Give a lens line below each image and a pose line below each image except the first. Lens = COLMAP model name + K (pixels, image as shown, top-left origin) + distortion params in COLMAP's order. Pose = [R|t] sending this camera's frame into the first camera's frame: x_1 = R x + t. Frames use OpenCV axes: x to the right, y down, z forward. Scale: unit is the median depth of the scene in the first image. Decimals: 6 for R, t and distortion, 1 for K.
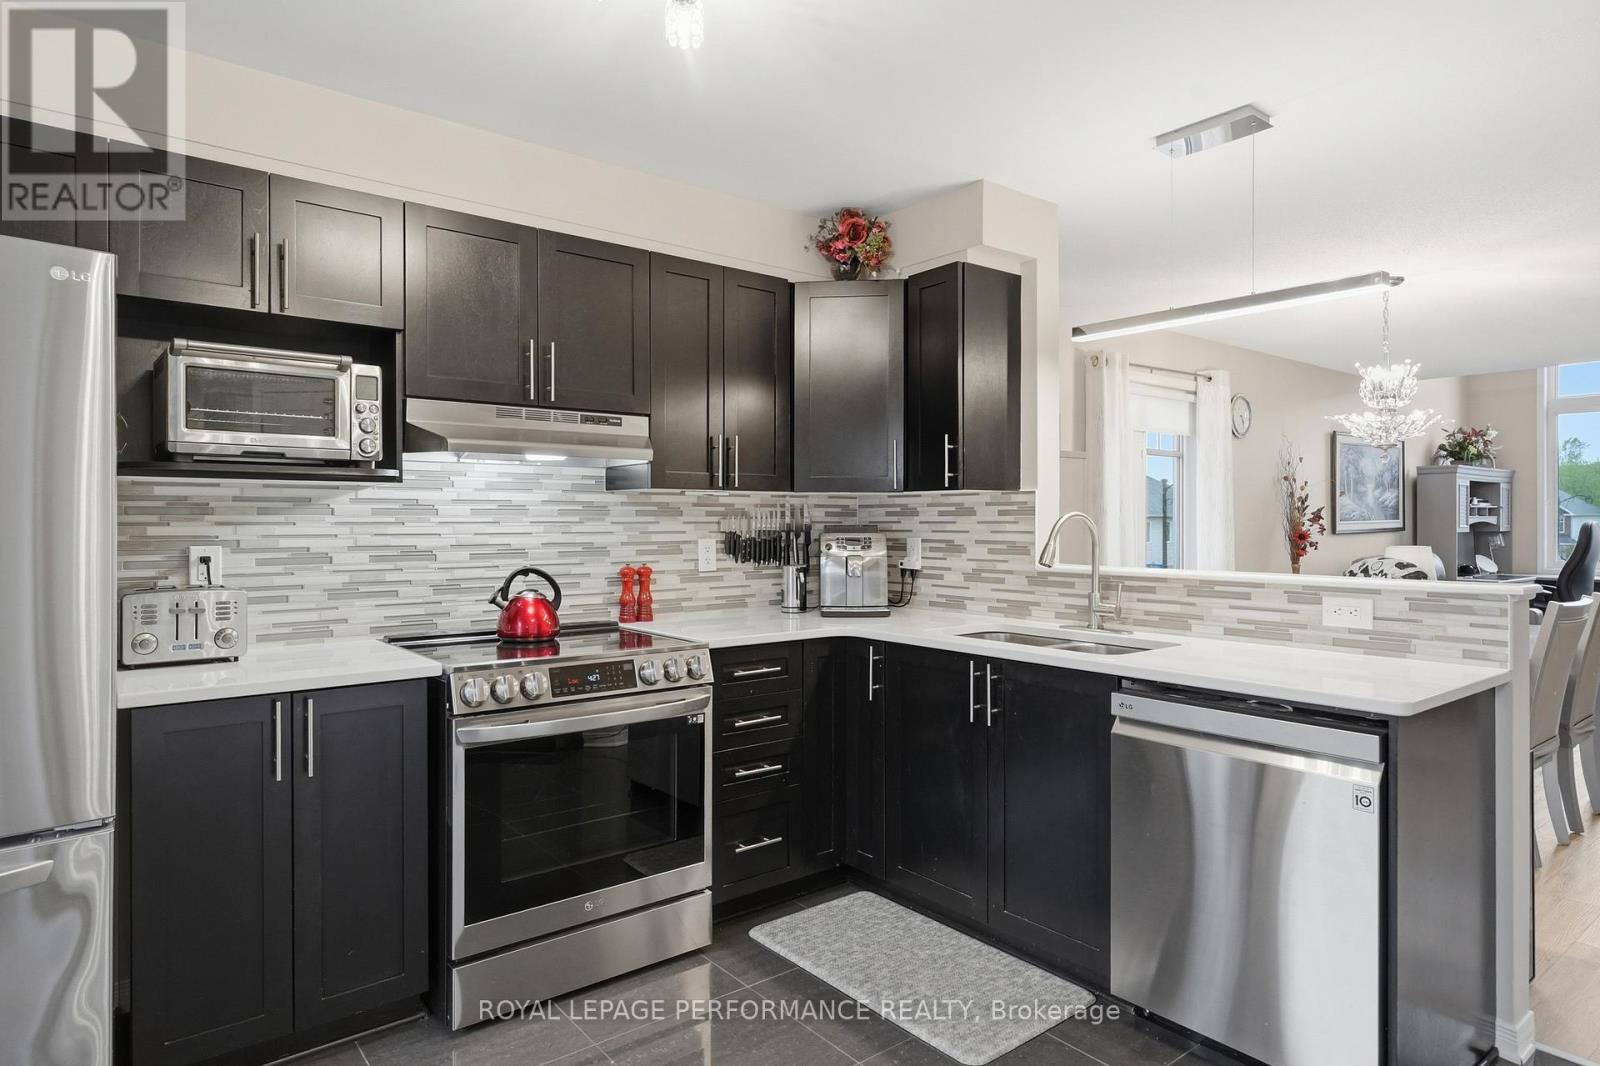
lens RADIAL K [[925.6, 0, 802.9], [0, 925.6, 524.7], [0, 0, 1]] dist [0.010217, -0.001629]
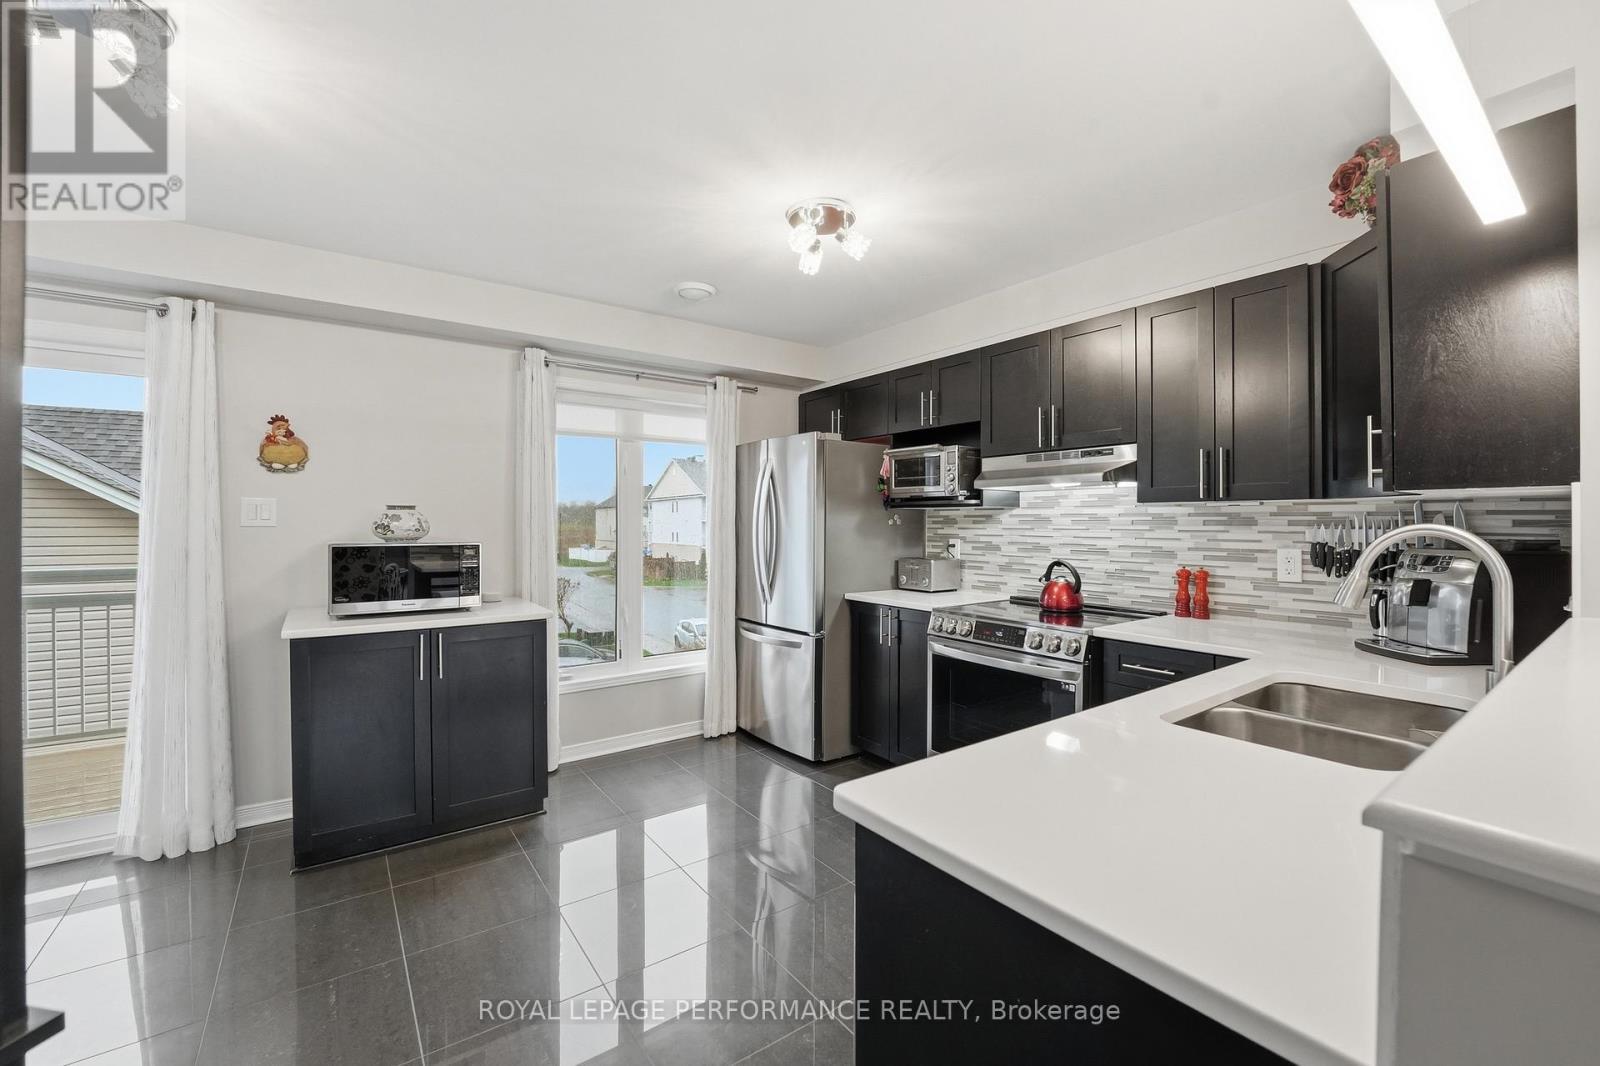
lens RADIAL K [[650.9, 0, 813.7], [0, 650.9, 524.8], [0, 0, 1]] dist [-0.025119, 0.002525]
pose [[-0.024637, 0.005579, -0.999681, 0.628826], [-0.005147, 0.999970, 0.005708, -0.012227], [0.999683, 0.005286, -0.024608, 0.547087]]
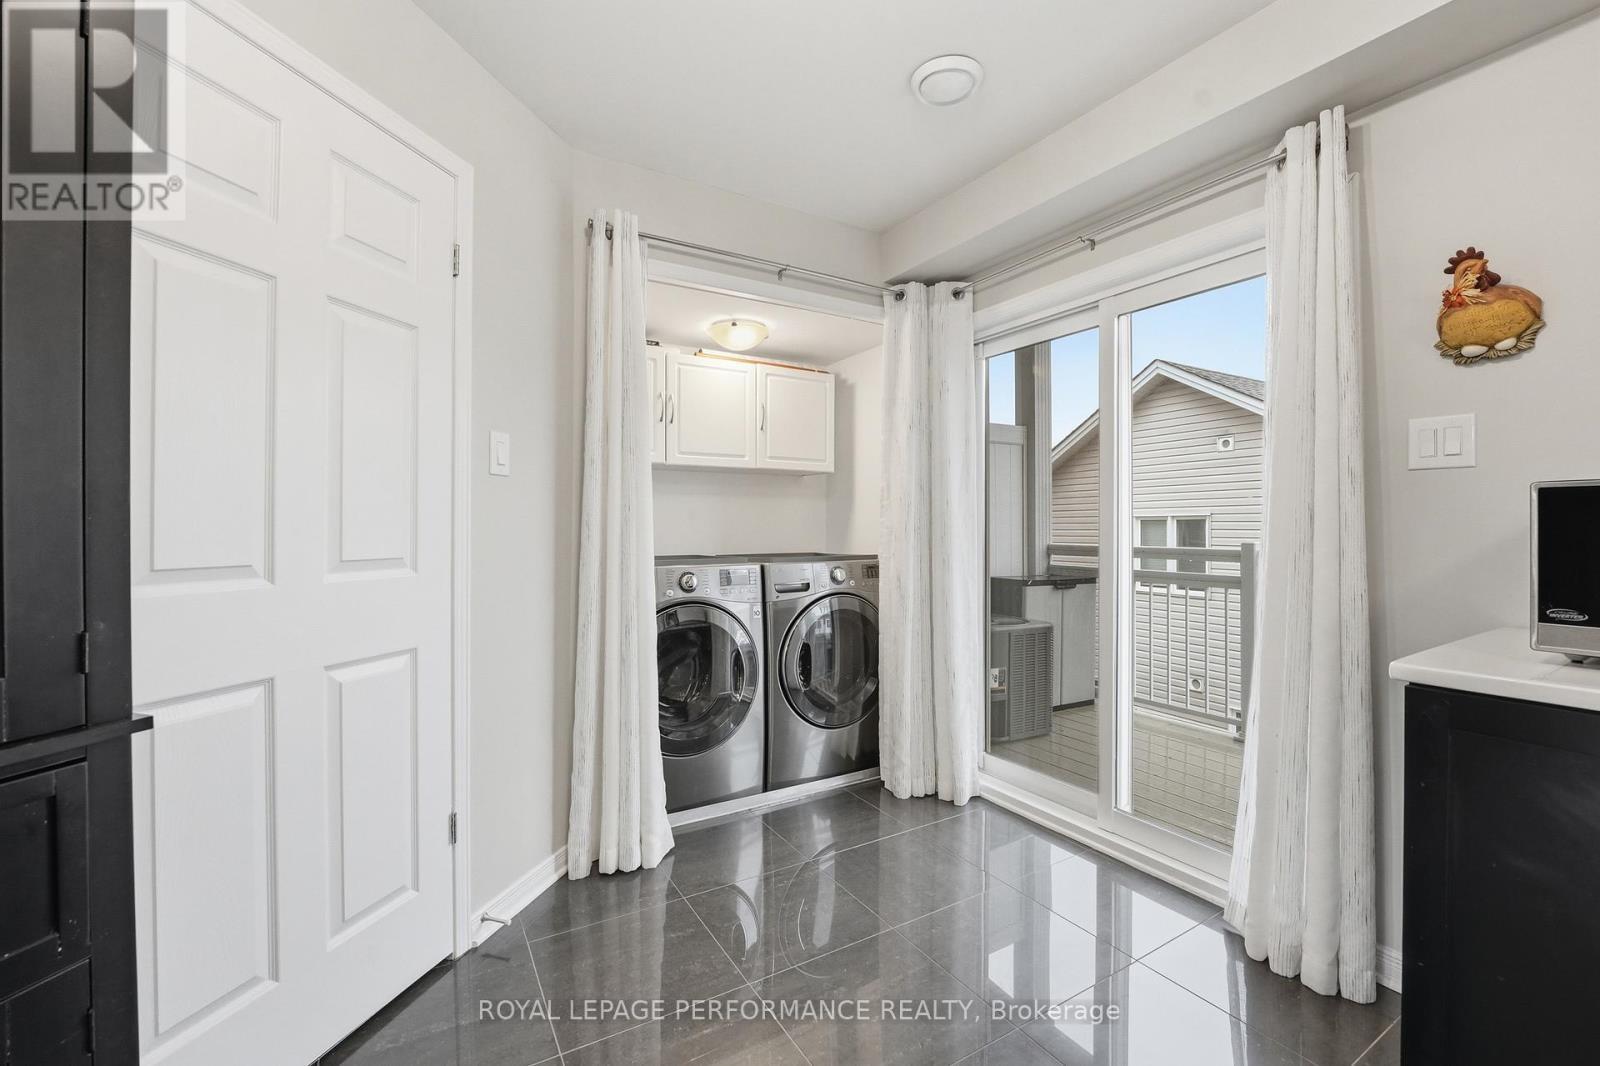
lens RADIAL K [[661.8, 0, 801.9], [0, 661.8, 527.9], [0, 0, 1]] dist [-0.025367, 0.002007]
pose [[-0.989933, 0.005029, 0.141447, 0.199779], [0.005049, 0.999987, -0.000217, 0.039808], [-0.141447, 0.000499, -0.989946, 0.327565]]
